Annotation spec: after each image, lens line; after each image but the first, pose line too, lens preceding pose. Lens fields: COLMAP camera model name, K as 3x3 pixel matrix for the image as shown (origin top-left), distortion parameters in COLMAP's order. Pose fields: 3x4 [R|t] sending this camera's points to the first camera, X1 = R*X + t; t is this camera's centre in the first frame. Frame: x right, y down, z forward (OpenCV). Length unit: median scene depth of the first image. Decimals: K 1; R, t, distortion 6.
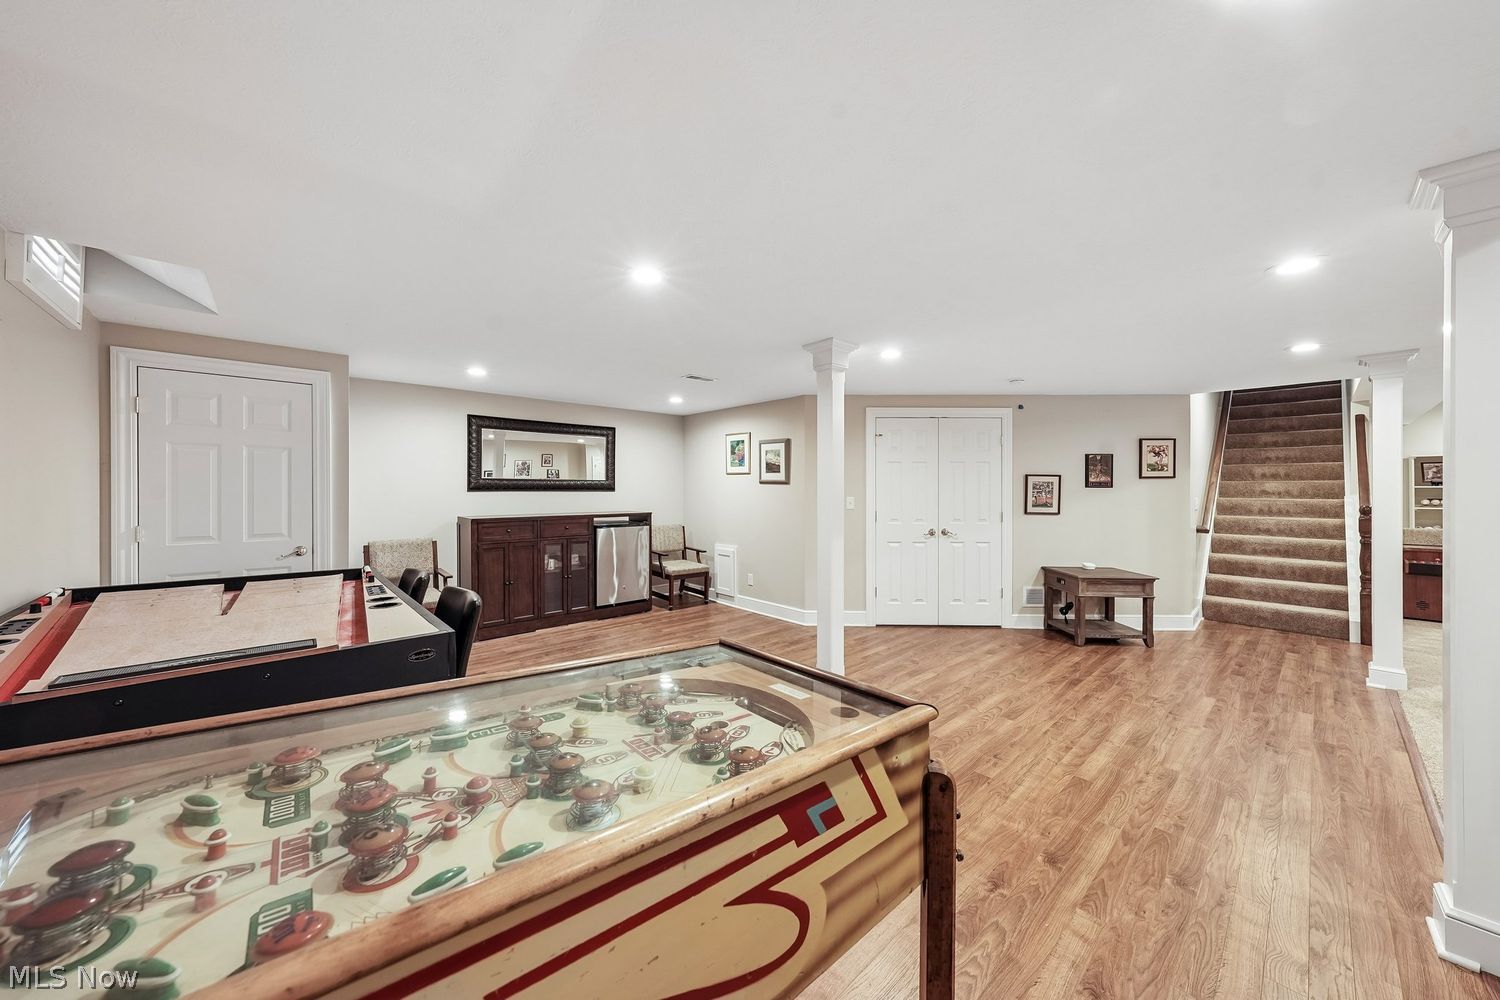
lens RADIAL K [[523.0, 0, 761.8], [0, 523.0, 496.4], [0, 0, 1]] dist [-0.001240, -0.000078]
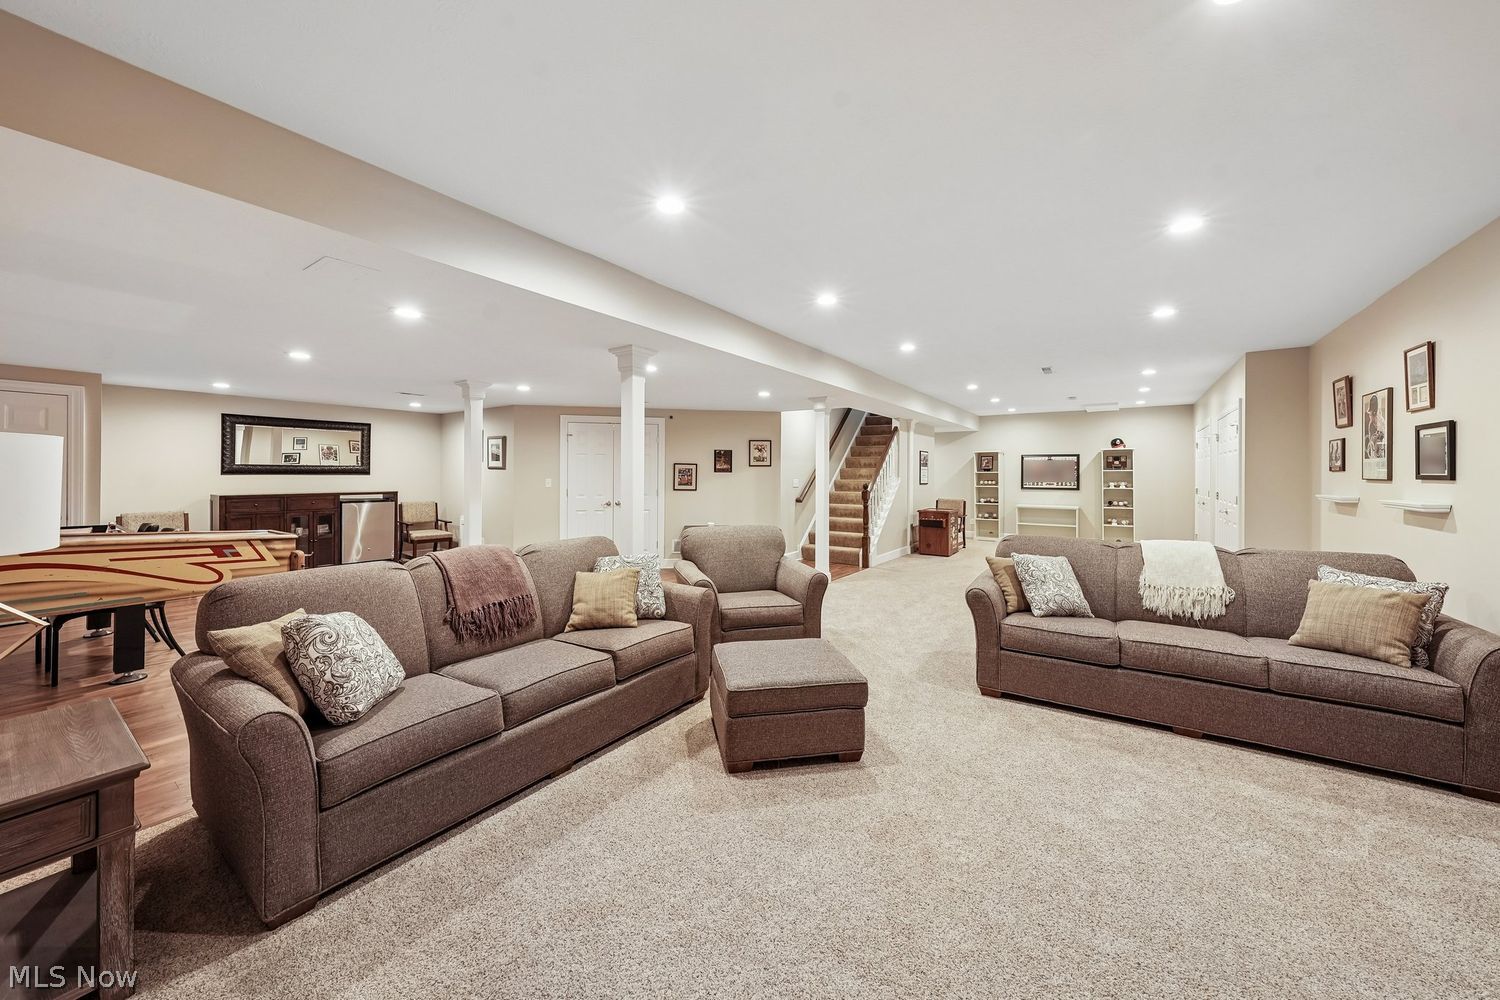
lens RADIAL K [[525.1, 0, 750.5], [0, 525.1, 477.8], [0, 0, 1]] dist [0.000278, 0.000217]
pose [[0.978327, -0.000690, 0.207065, 0.409678], [0.002177, 0.999973, -0.006954, 0.009388], [-0.207054, 0.007254, 0.978303, -0.485338]]
